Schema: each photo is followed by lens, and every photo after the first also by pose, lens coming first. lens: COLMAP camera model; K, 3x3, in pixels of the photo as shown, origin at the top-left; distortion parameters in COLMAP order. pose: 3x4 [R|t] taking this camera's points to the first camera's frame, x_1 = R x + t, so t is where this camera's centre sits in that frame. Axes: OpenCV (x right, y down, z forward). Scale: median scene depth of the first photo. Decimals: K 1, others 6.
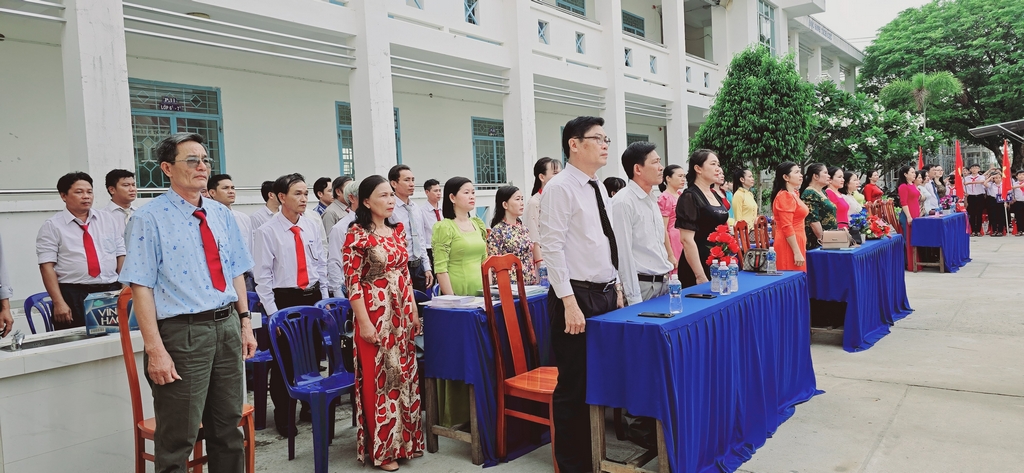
lens RADIAL K [[683.9, 0, 522.4], [0, 683.9, 228.3], [0, 0, 1]] dist [0.066772, -0.065093]
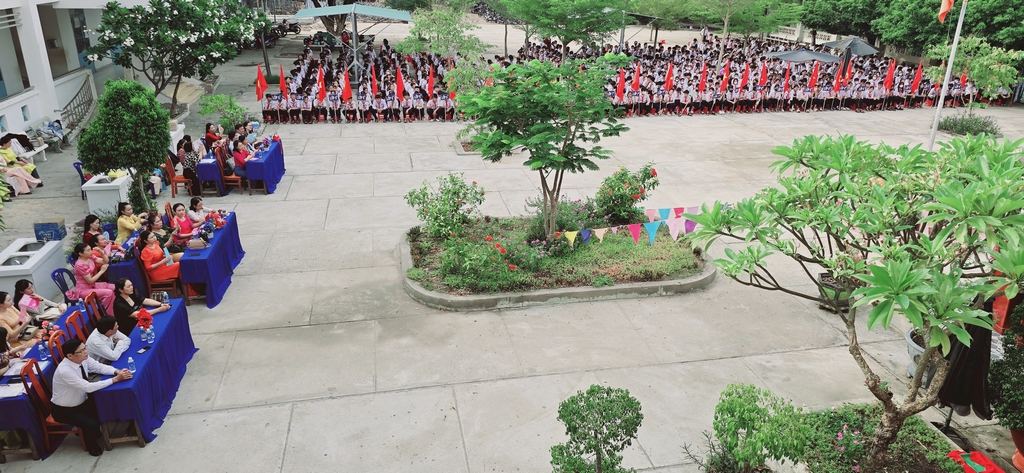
lens RADIAL K [[683.9, 0, 522.4], [0, 683.9, 228.3], [0, 0, 1]] dist [0.066772, -0.065093]
pose [[0.663106, -0.211790, 0.717938, -0.206305], [-0.026597, 0.951864, 0.305364, -0.458197], [-0.748052, -0.221584, 0.625554, -0.574035]]
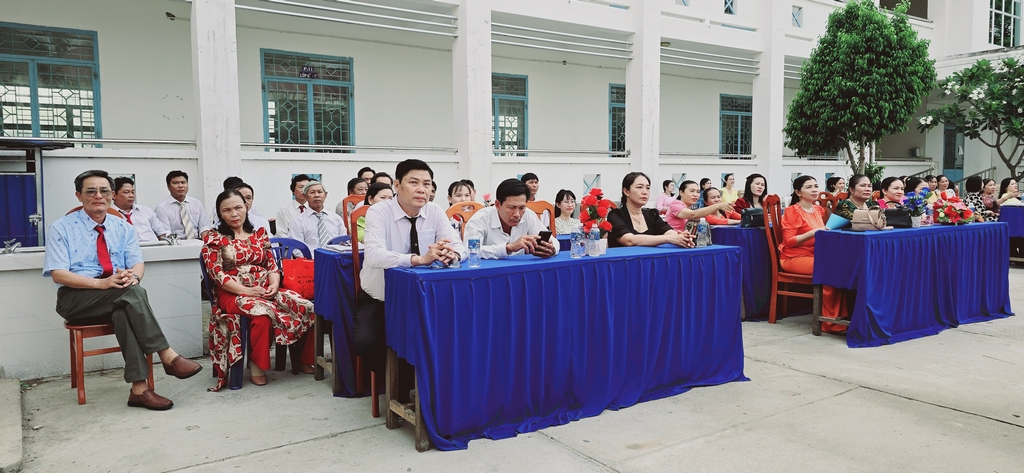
lens RADIAL K [[683.9, 0, 522.4], [0, 683.9, 228.3], [0, 0, 1]] dist [0.066772, -0.065093]
pose [[0.944564, 0.065015, -0.321825, 0.248222], [-0.051868, 0.997438, 0.049267, 0.004766], [0.324204, -0.029843, 0.945516, 0.029530]]
